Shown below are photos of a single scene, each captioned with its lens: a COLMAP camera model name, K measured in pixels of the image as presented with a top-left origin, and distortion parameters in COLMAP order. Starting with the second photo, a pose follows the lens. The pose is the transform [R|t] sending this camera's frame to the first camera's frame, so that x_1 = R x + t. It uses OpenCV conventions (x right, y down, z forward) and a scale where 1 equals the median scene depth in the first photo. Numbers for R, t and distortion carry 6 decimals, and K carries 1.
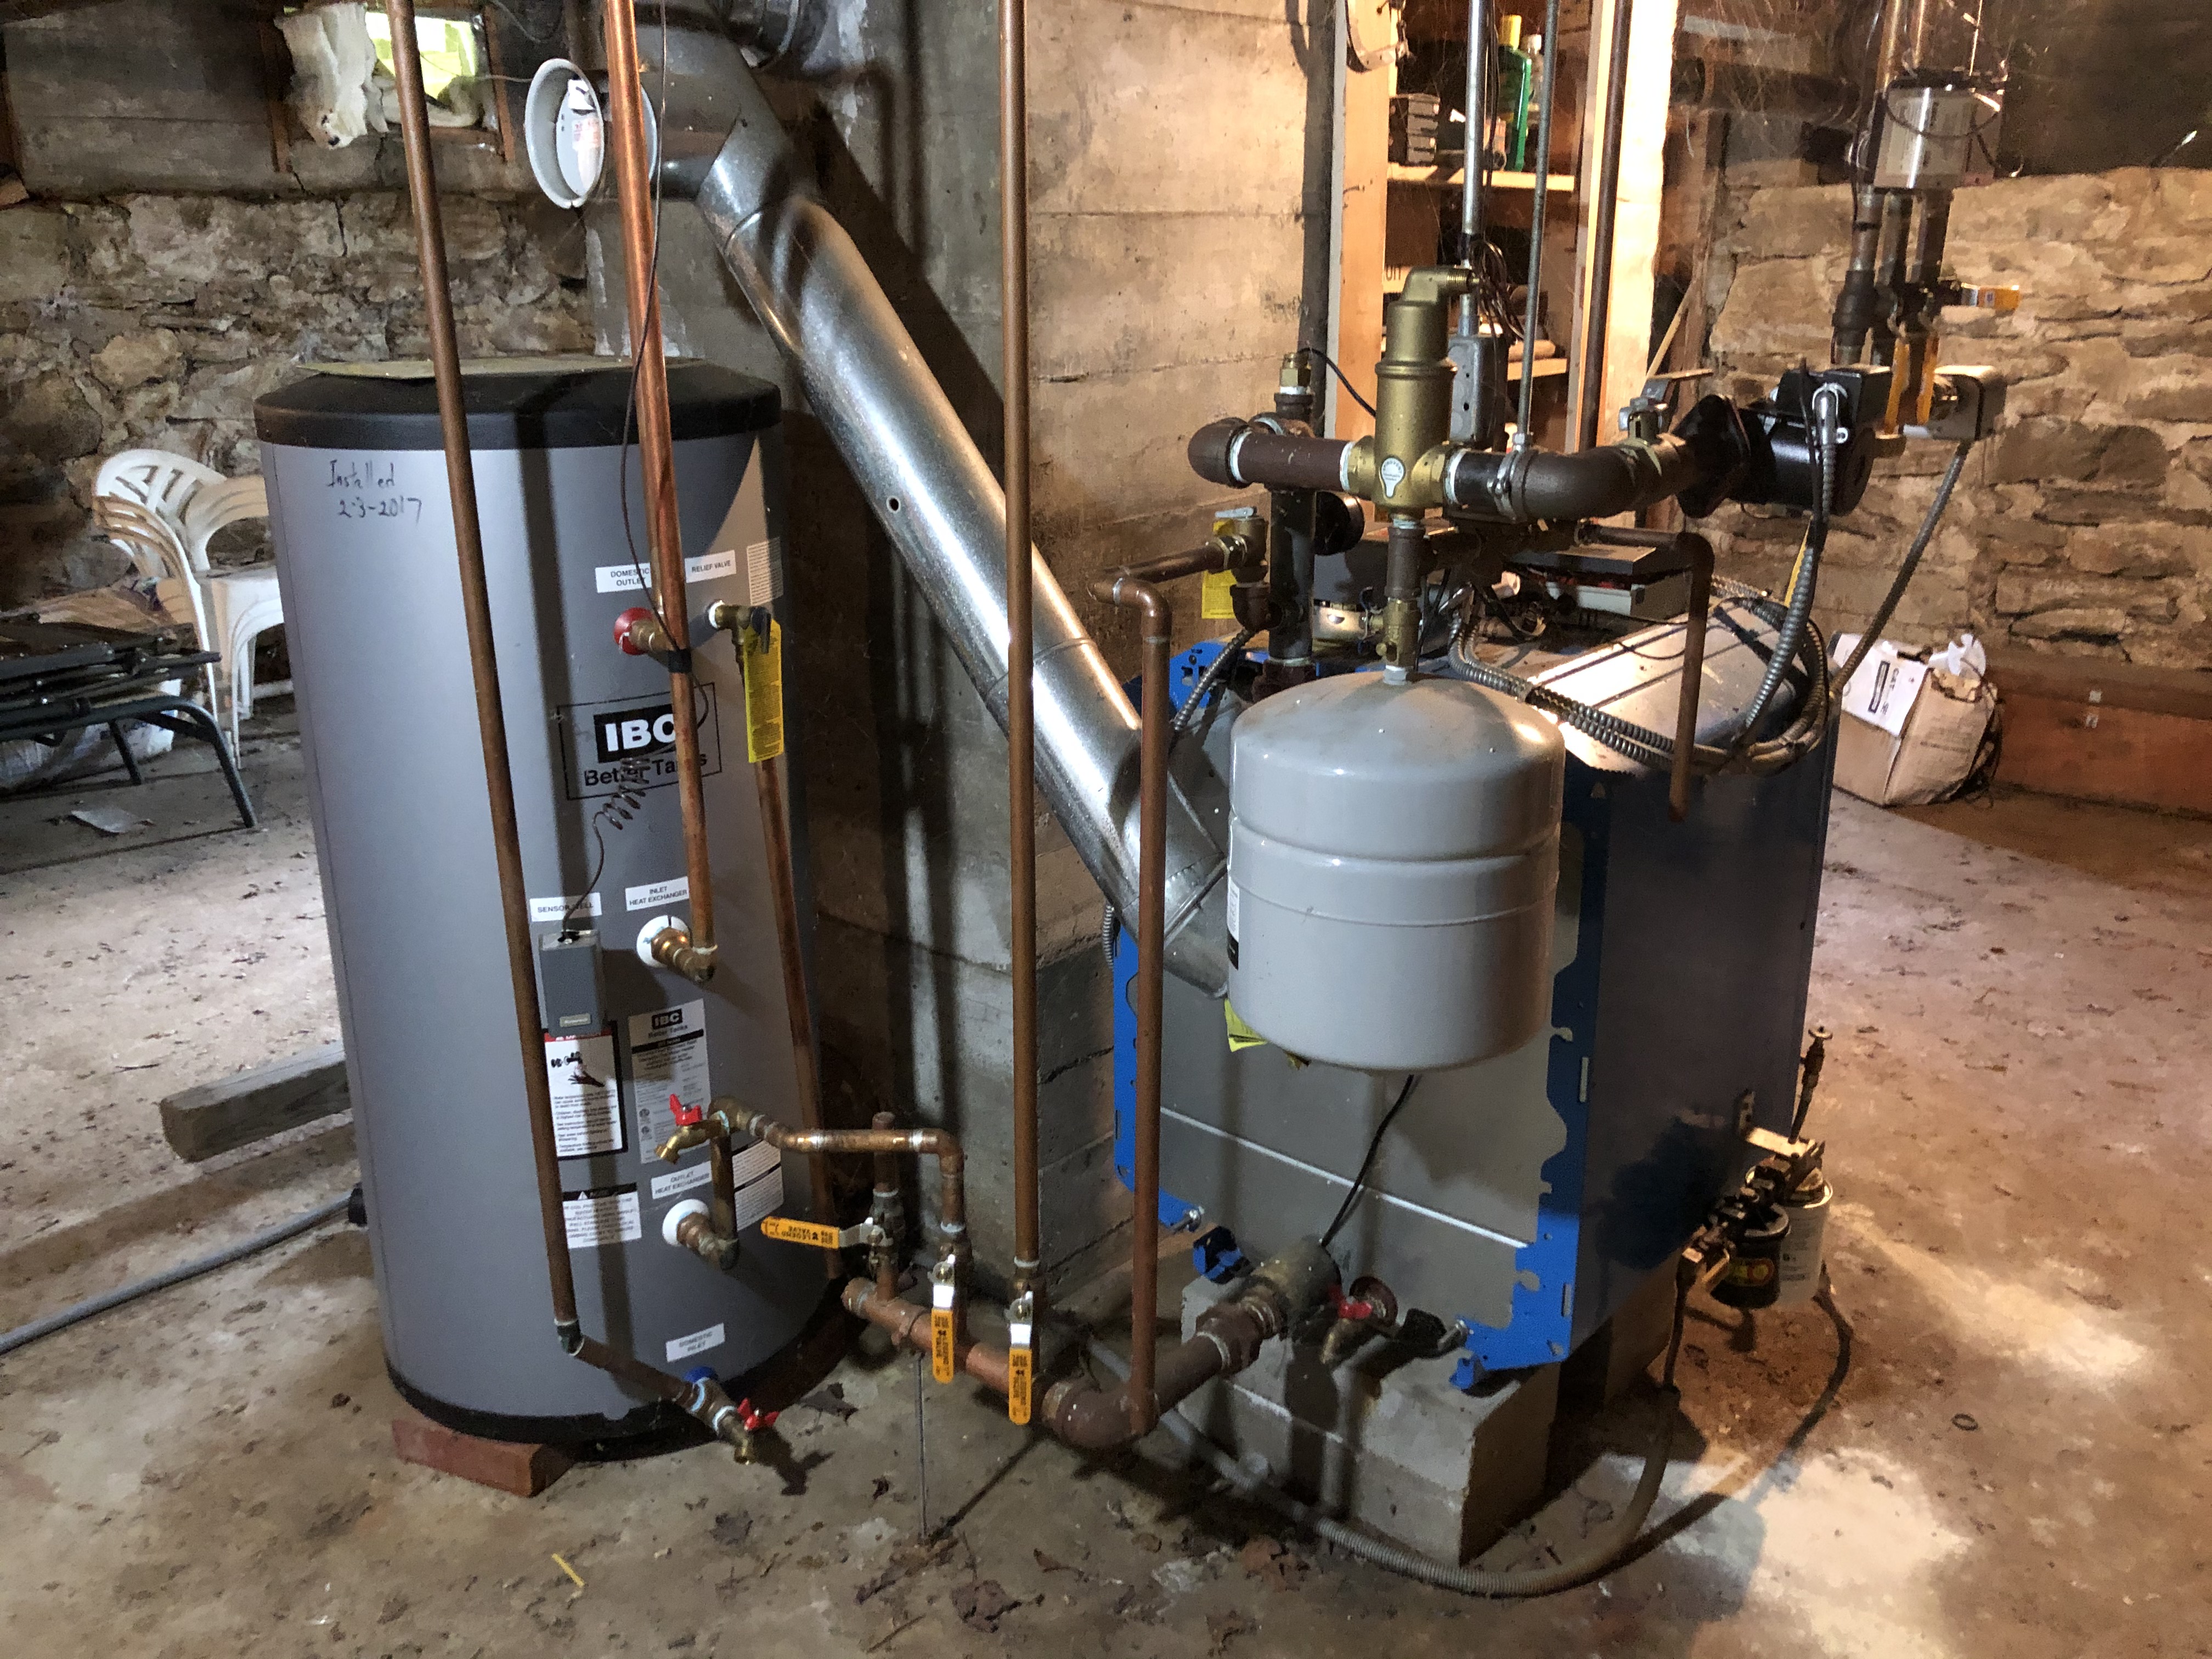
lens RADIAL K [[1825.3, 0, 1088.0], [0, 1825.3, 812.0], [0, 0, 1]] dist [0.010235, -0.005791]
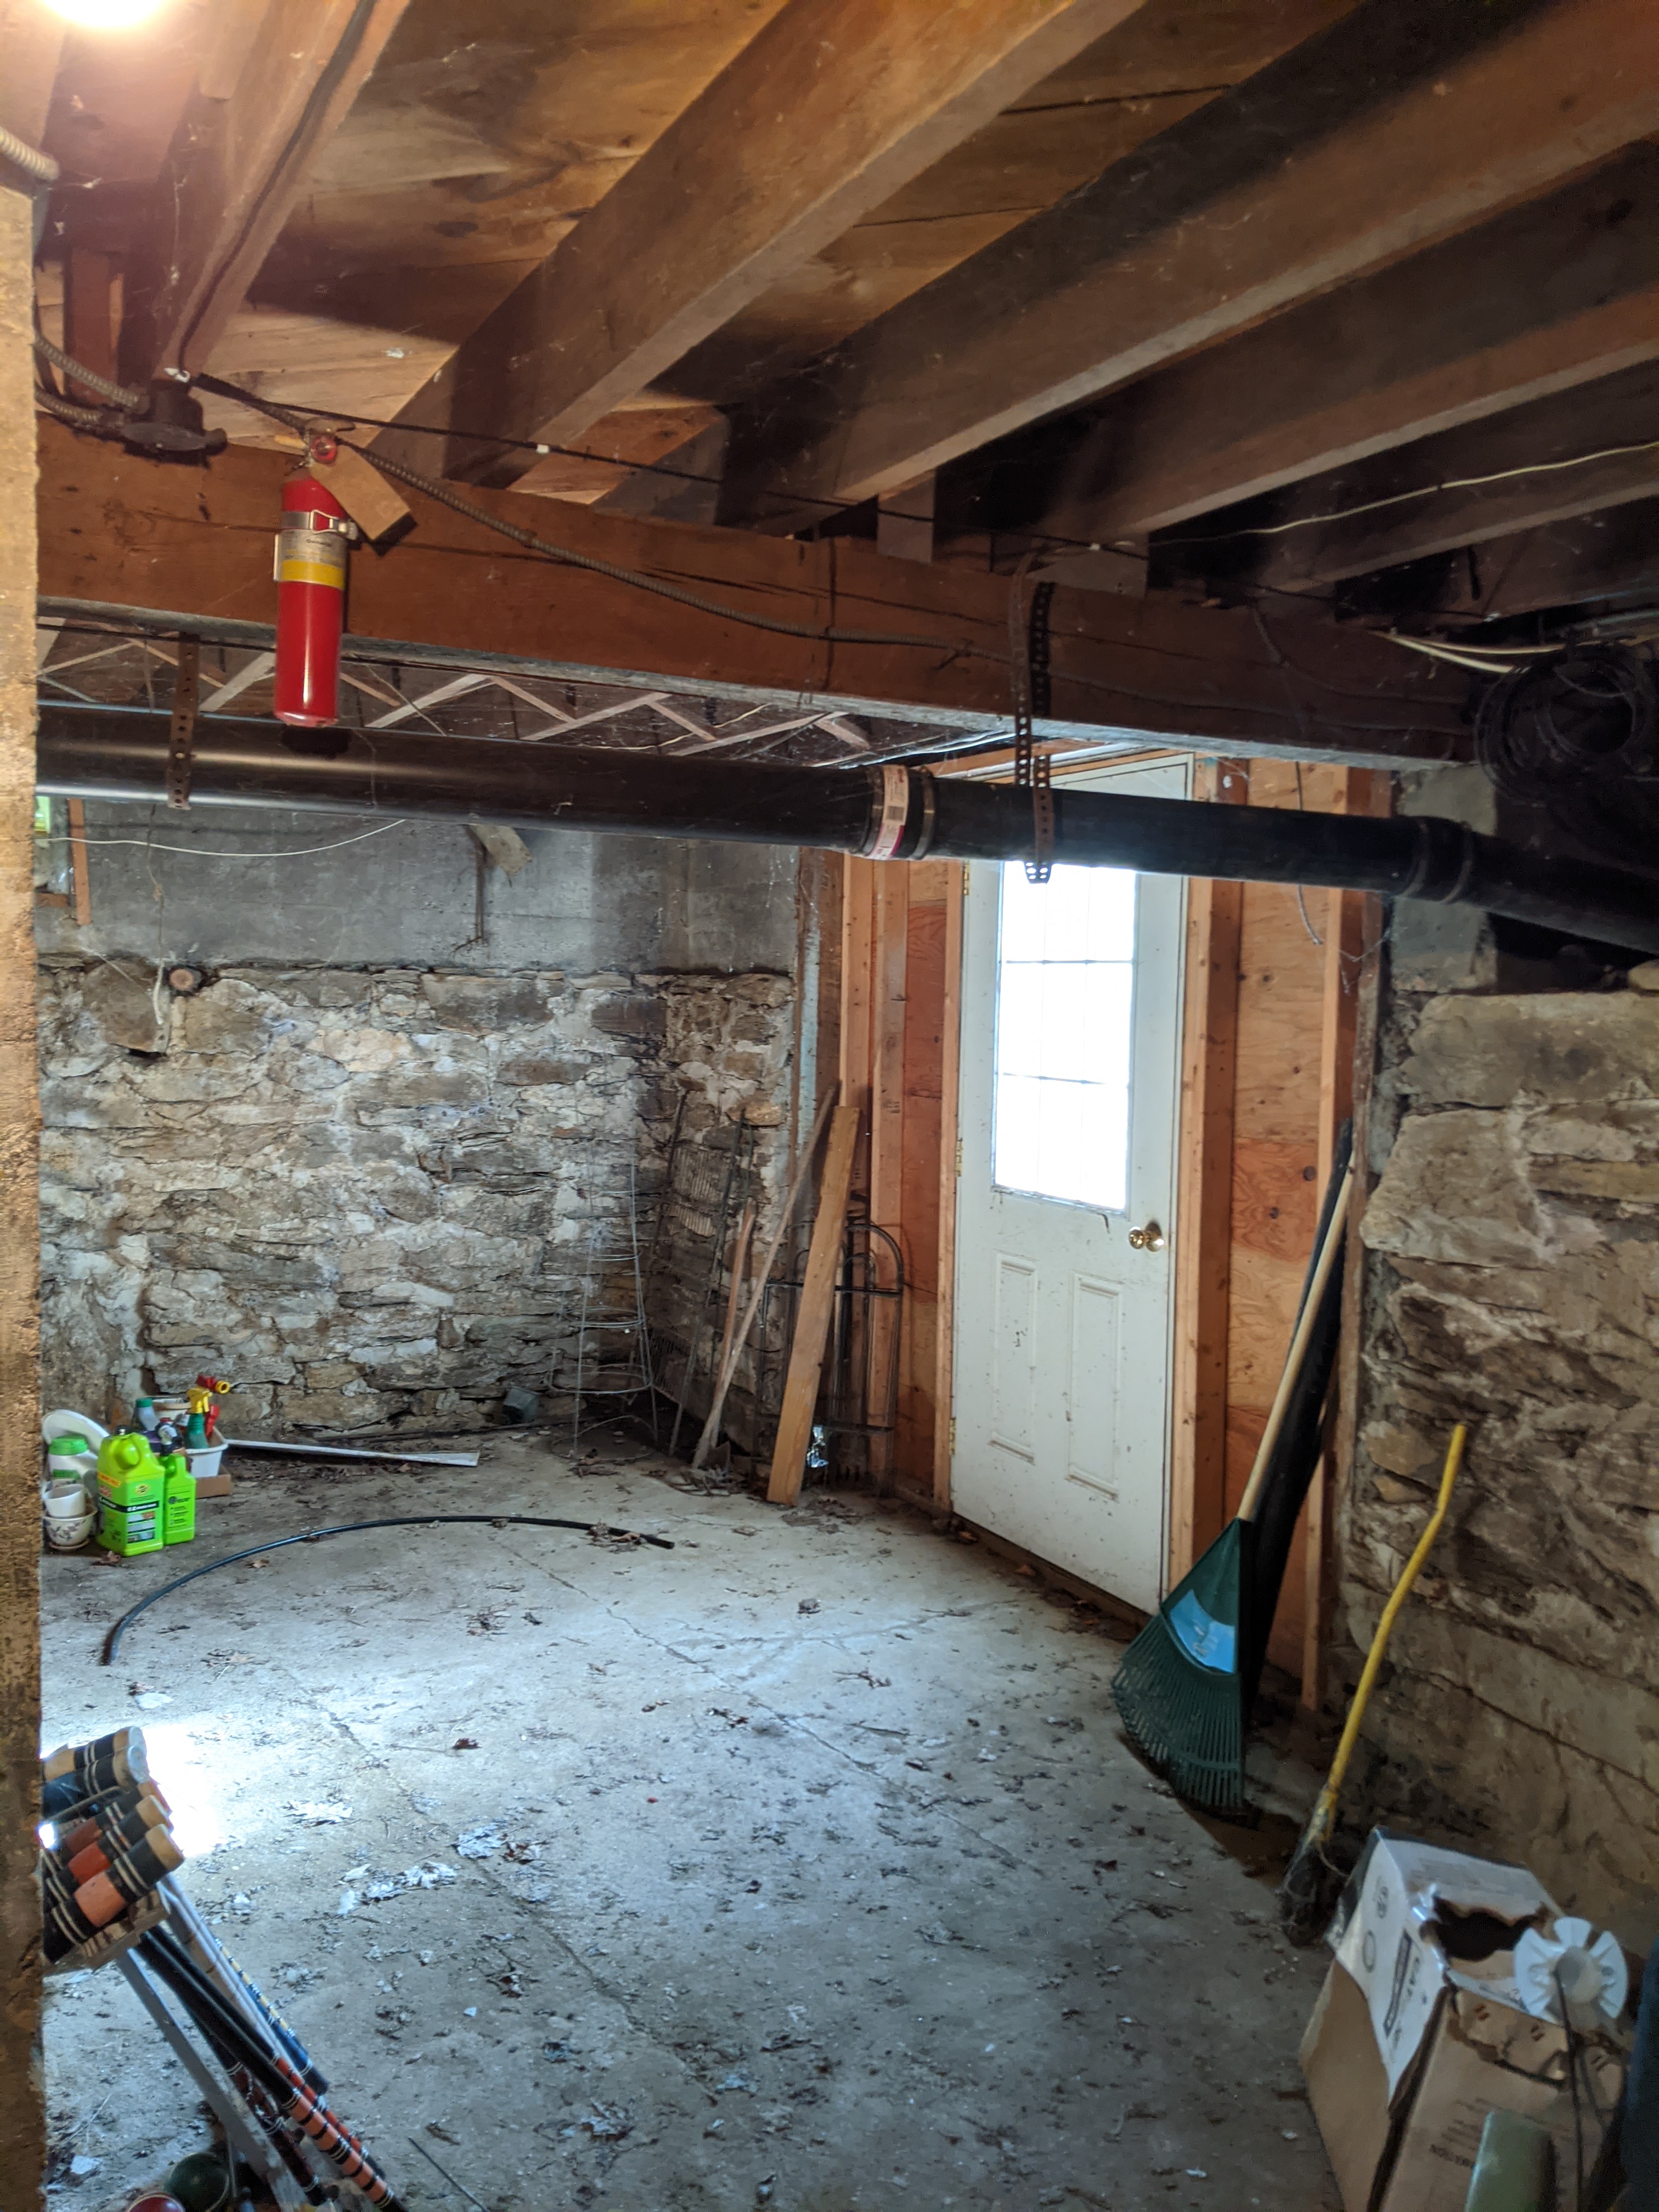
lens RADIAL K [[1752.5, 0, 847.1], [0, 1752.5, 1102.2], [0, 0, 1]] dist [0.076965, -0.070343]
pose [[0.923032, 0.049915, -0.381472, 0.418187], [-0.137591, 0.968797, -0.206156, -0.159769], [0.359279, 0.242776, 0.901098, 0.412448]]
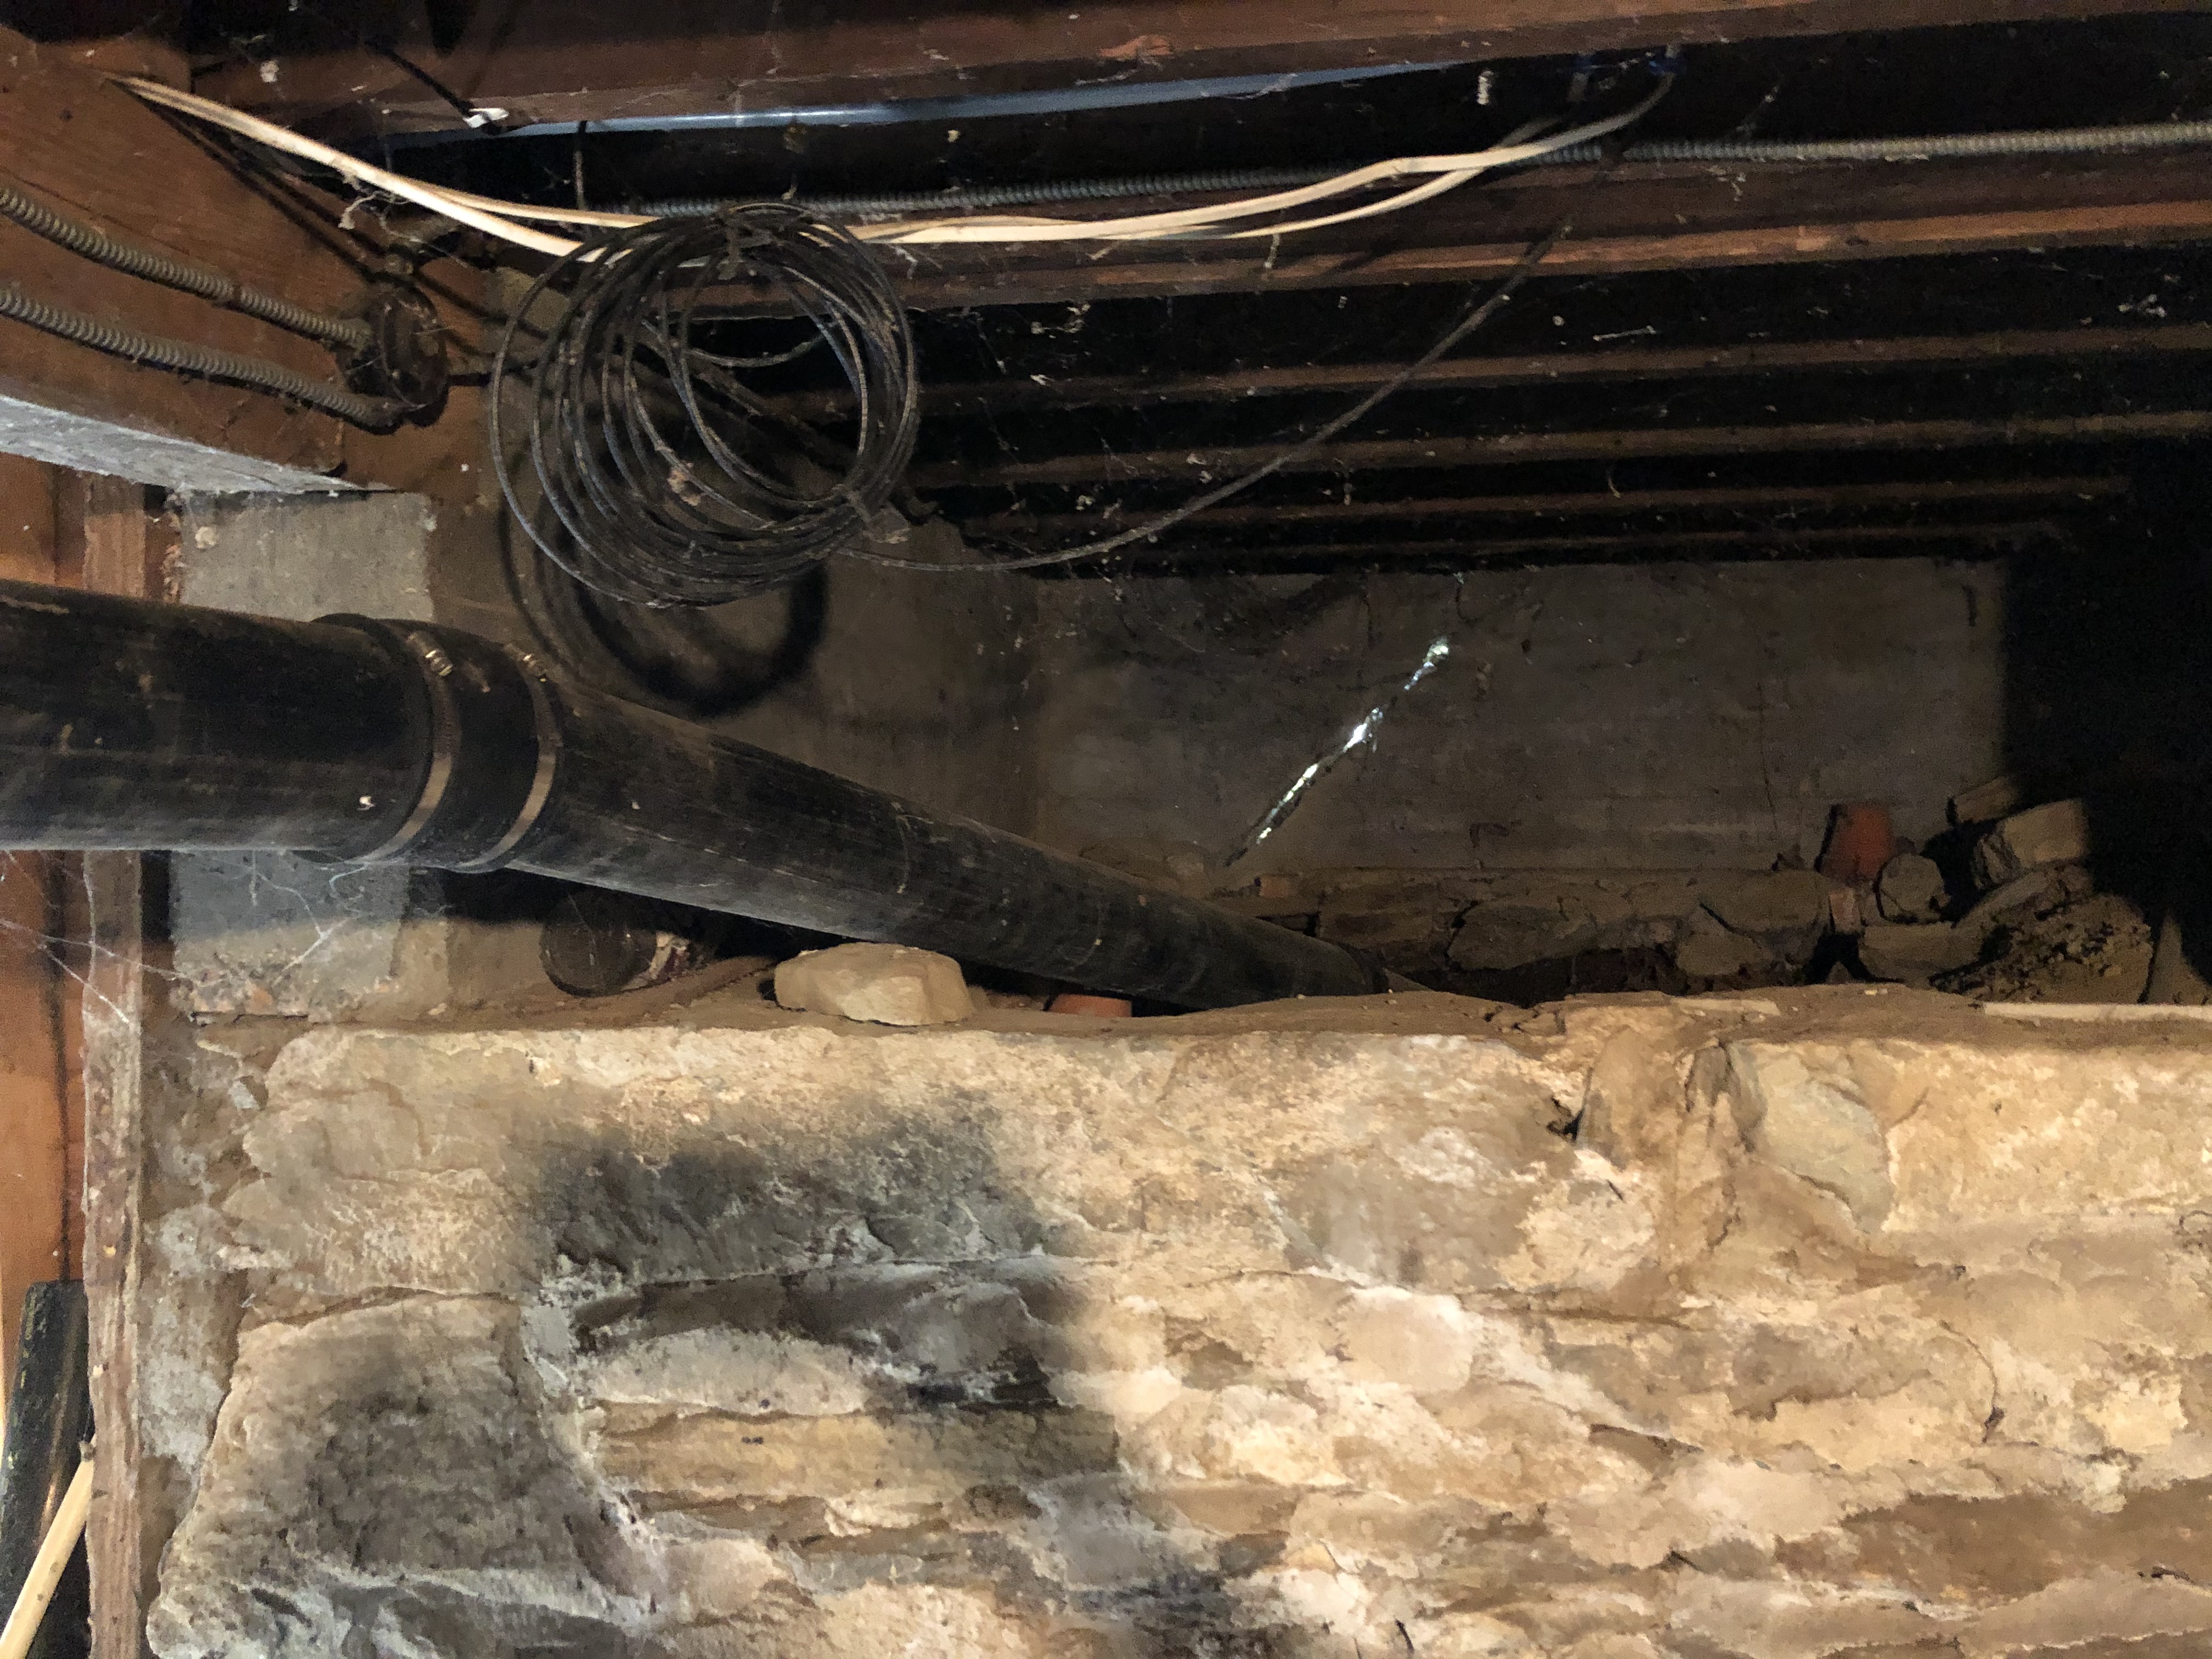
lens RADIAL K [[1825.3, 0, 1112.8], [0, 1825.3, 819.8], [0, 0, 1]] dist [0.010235, -0.005791]
pose [[0.871624, -0.007604, 0.490116, 0.345103], [0.143259, 0.960176, -0.239875, -0.294810], [-0.468774, 0.279294, 0.838001, 0.732767]]
